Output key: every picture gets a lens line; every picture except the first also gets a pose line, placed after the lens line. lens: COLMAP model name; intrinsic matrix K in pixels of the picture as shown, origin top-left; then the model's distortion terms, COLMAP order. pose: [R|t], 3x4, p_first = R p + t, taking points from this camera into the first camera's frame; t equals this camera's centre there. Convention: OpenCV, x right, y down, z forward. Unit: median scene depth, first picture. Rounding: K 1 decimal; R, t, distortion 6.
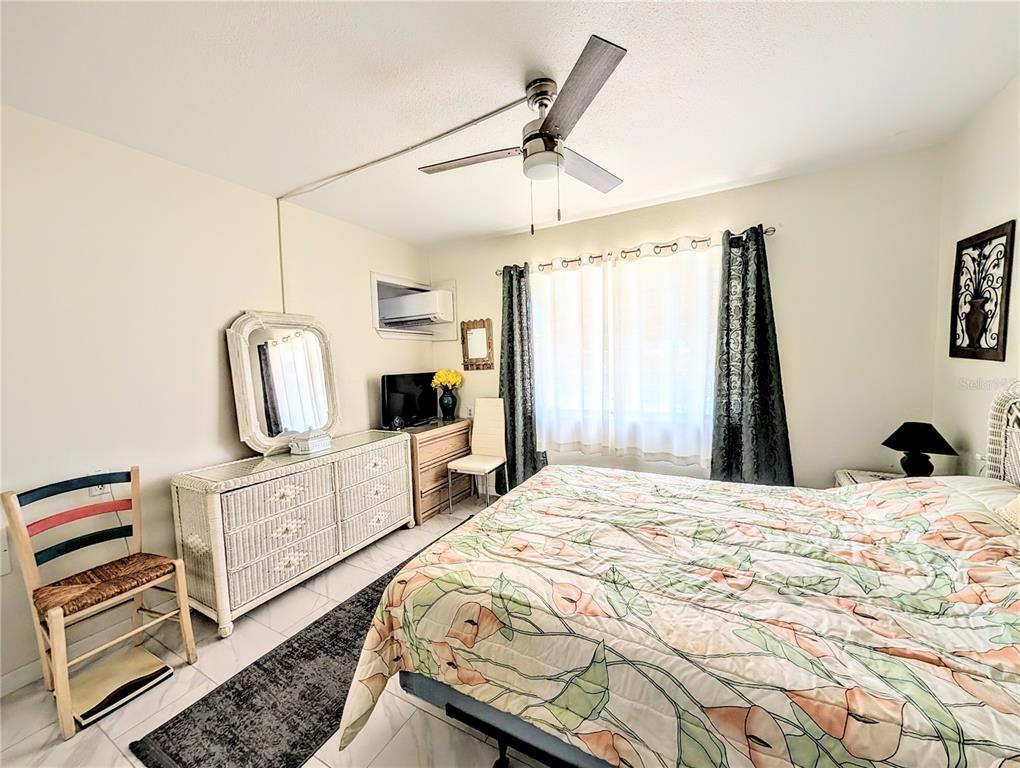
lens RADIAL K [[385.9, 0, 508.7], [0, 385.9, 385.2], [0, 0, 1]] dist [-0.002373, 0.000366]
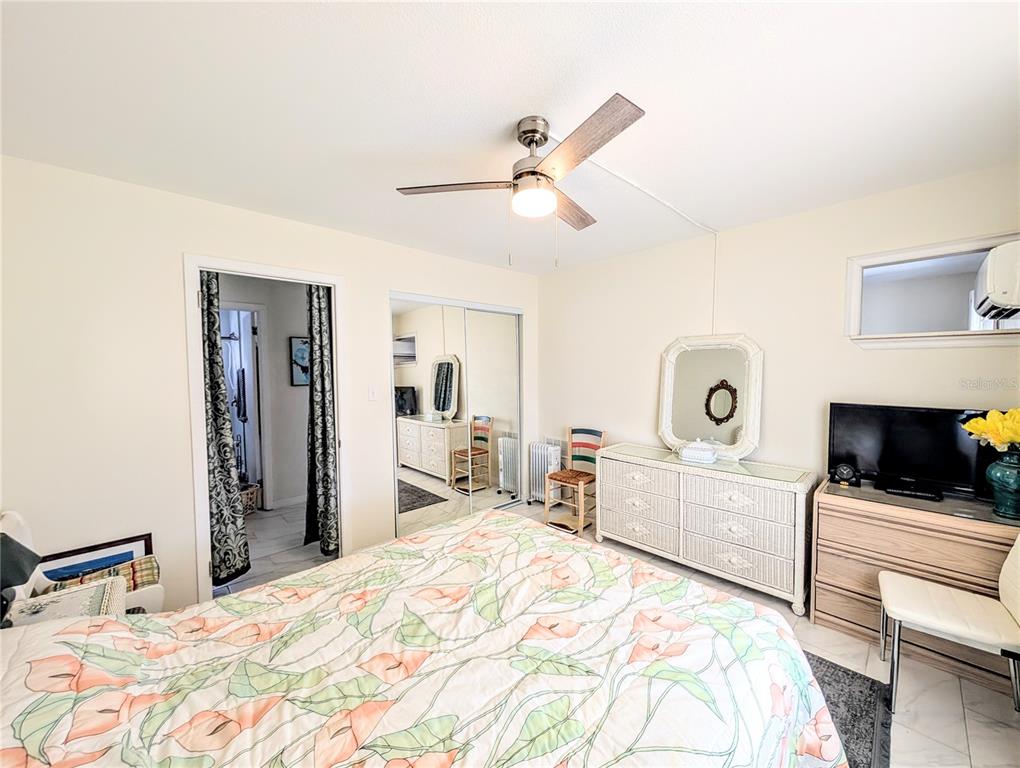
lens RADIAL K [[385.9, 0, 508.7], [0, 385.9, 385.2], [0, 0, 1]] dist [-0.002373, 0.000366]
pose [[-0.306055, 0.080169, -0.948632, 0.919894], [-0.045363, 0.994088, 0.098646, -0.171565], [0.950933, 0.073224, -0.300609, 1.081758]]
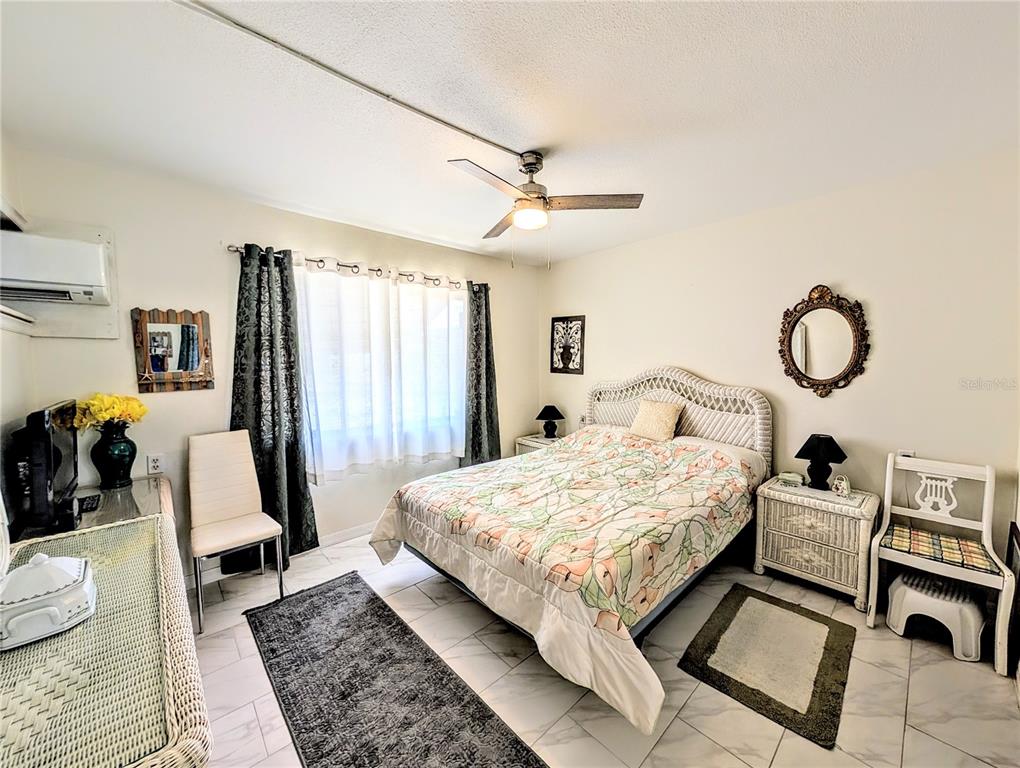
lens RADIAL K [[385.9, 0, 508.7], [0, 385.9, 385.2], [0, 0, 1]] dist [-0.002373, 0.000366]
pose [[0.326912, -0.029297, 0.944600, -0.954111], [0.061961, 0.998033, 0.009510, -0.042829], [-0.943021, 0.055420, 0.328085, 0.589062]]
